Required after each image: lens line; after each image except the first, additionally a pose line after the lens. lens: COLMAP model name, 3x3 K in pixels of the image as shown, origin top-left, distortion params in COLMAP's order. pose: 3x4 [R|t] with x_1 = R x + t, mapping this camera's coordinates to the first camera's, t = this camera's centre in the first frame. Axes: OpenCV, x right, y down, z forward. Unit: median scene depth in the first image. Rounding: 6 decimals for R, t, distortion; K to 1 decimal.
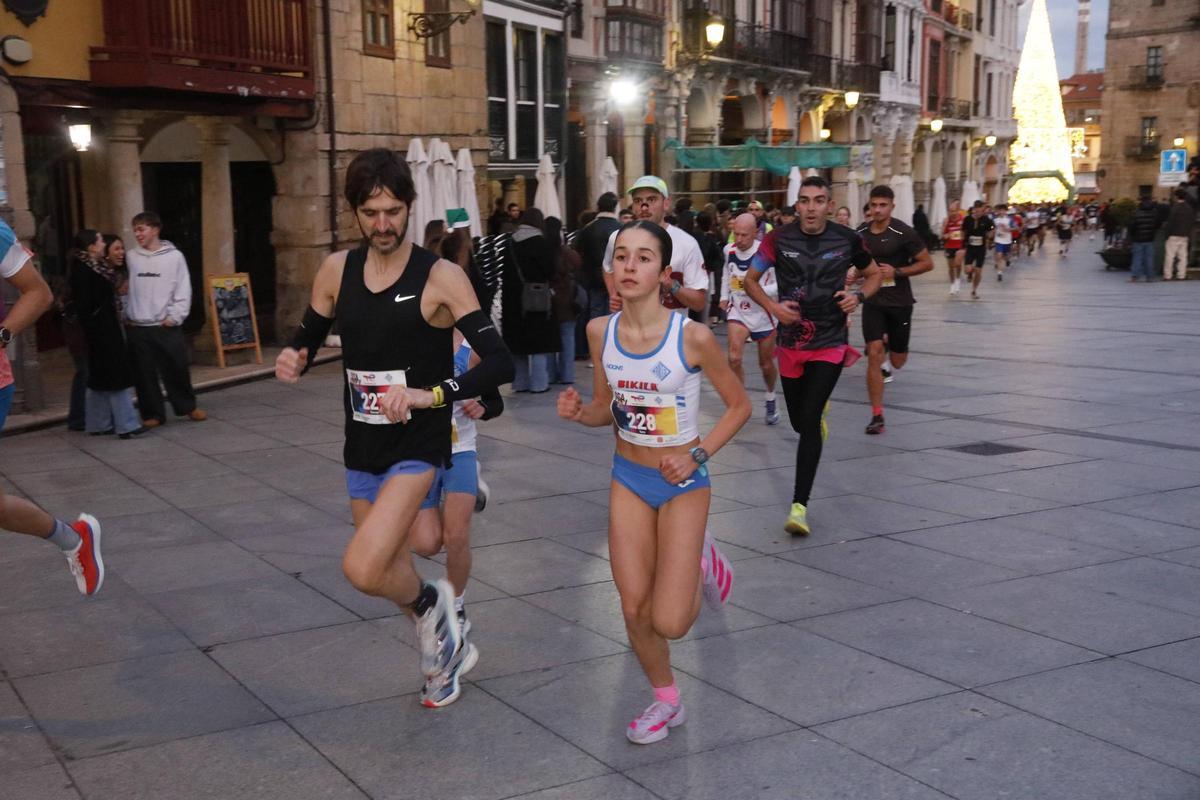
lens RADIAL K [[1459.9, 0, 600.0], [0, 1459.9, 400.0], [0, 0, 1]] dist [0.023903, 0.272103]
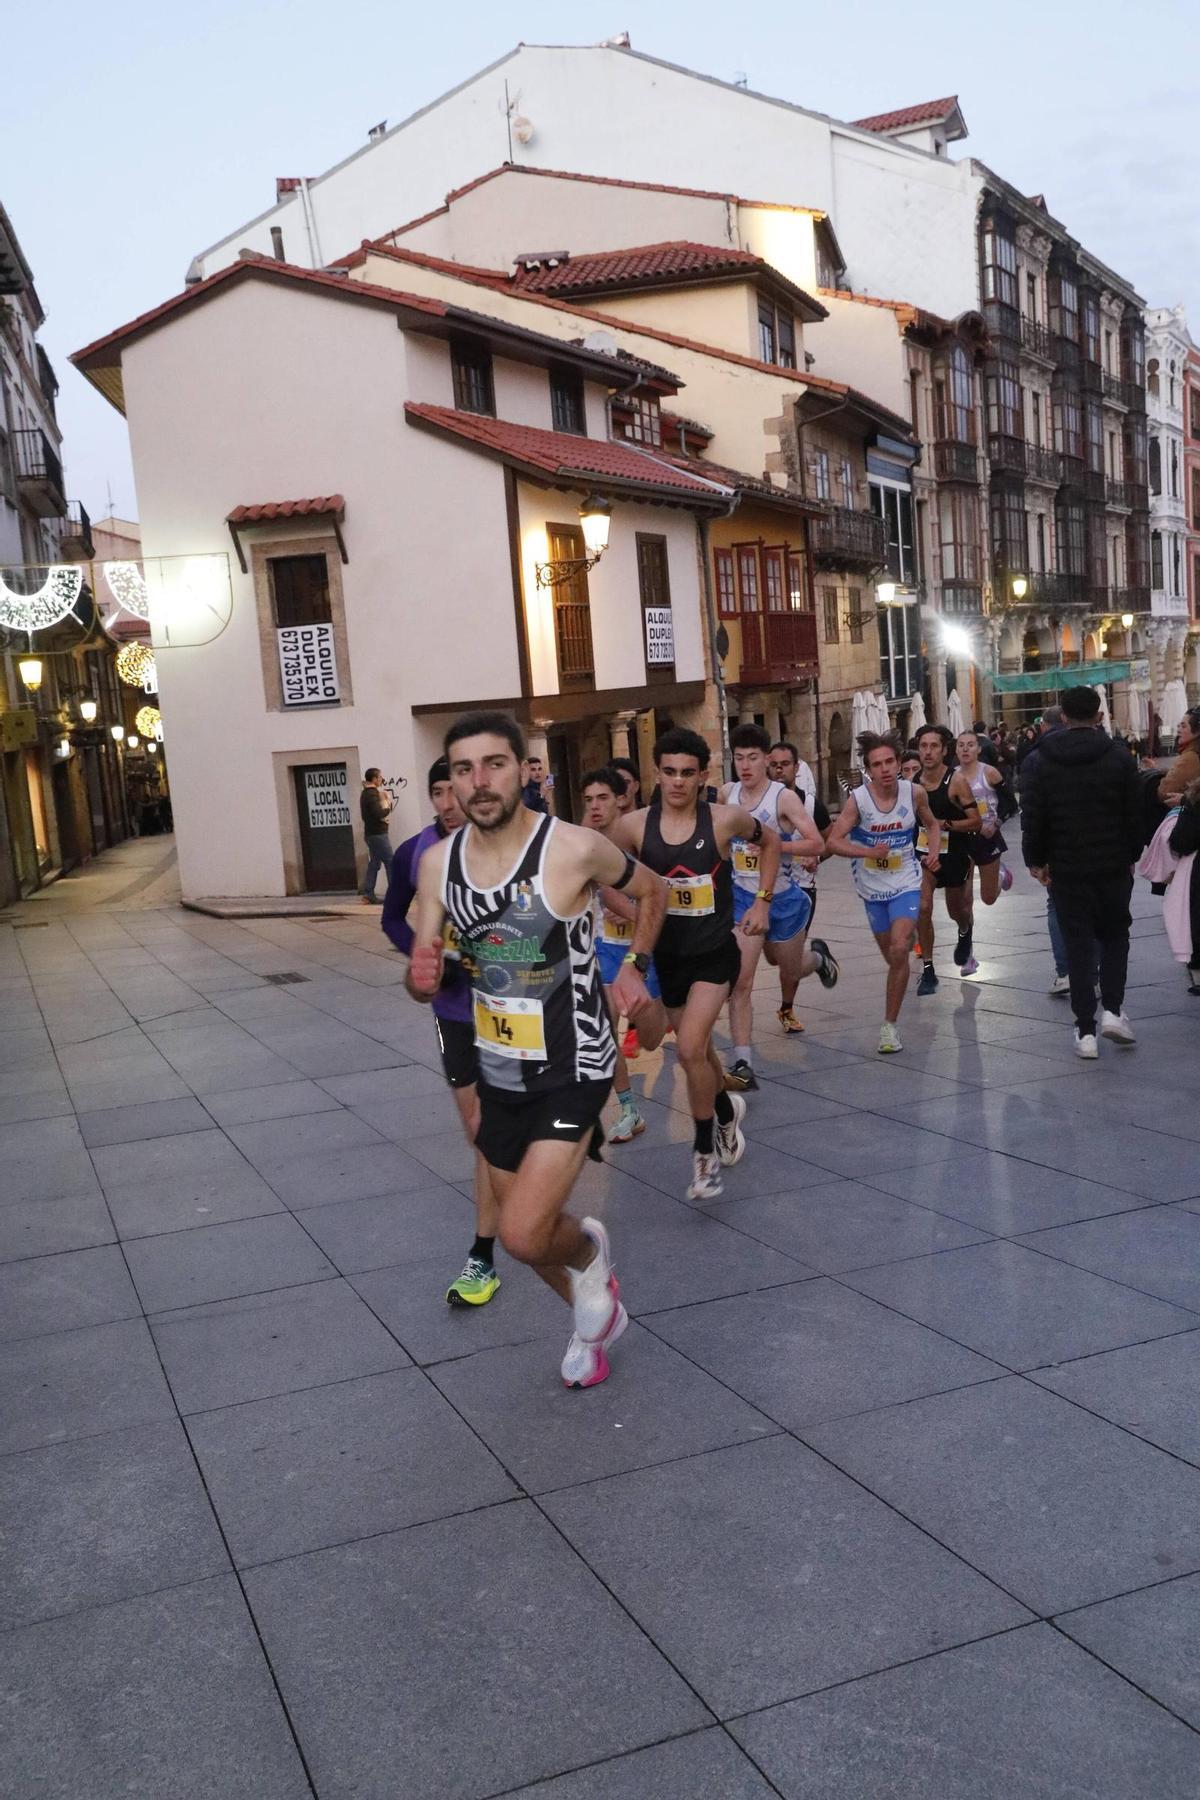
lens RADIAL K [[1634.7, 0, 600.0], [0, 1634.7, 900.0], [0, 0, 1]] dist [-0.061646, 0.146411]
pose [[0.988647, -0.045222, -0.143293, -0.074460], [0.041639, 0.998743, -0.027911, 0.039654], [0.144375, 0.021627, 0.989287, -0.370618]]
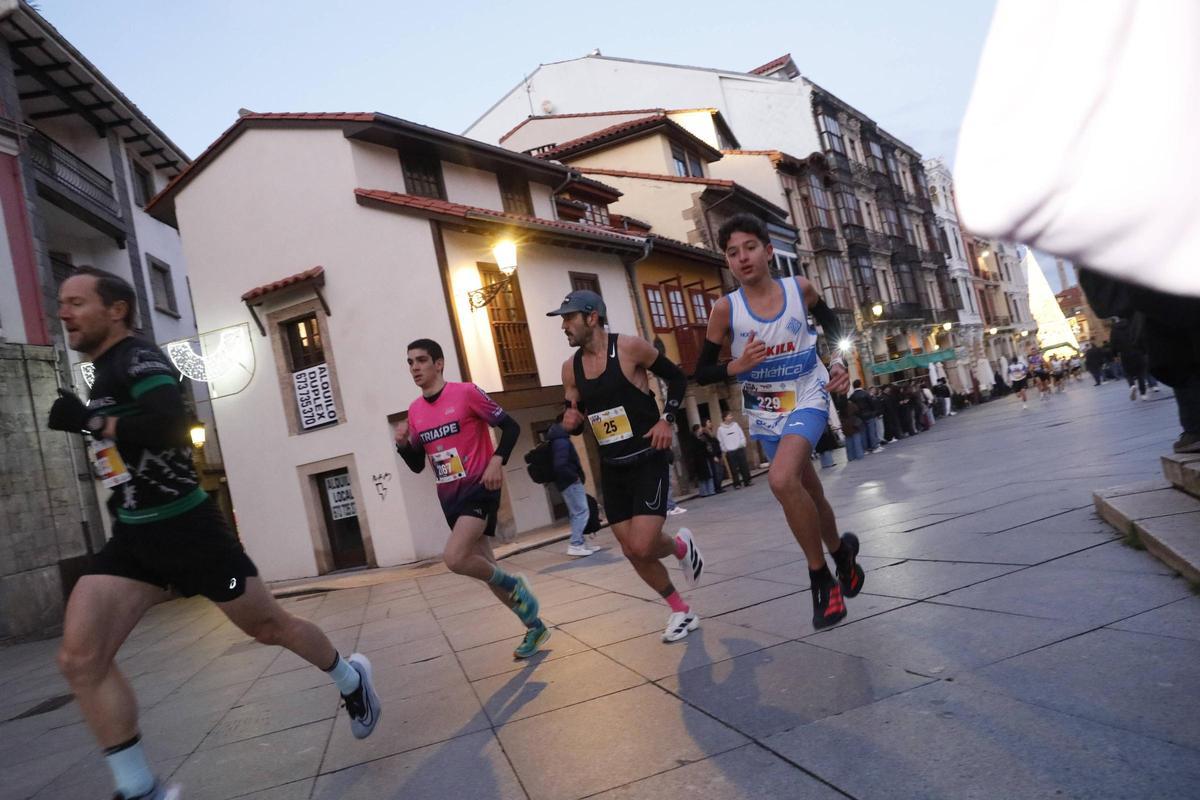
lens RADIAL K [[813.1, 0, 600.0], [0, 813.1, 400.0], [0, 0, 1]] dist [-0.107537, 0.086969]
pose [[0.949669, -0.207317, -0.234837, -0.044762], [0.161280, 0.966261, -0.200820, 0.034280], [0.268547, 0.152838, 0.951064, -0.151351]]
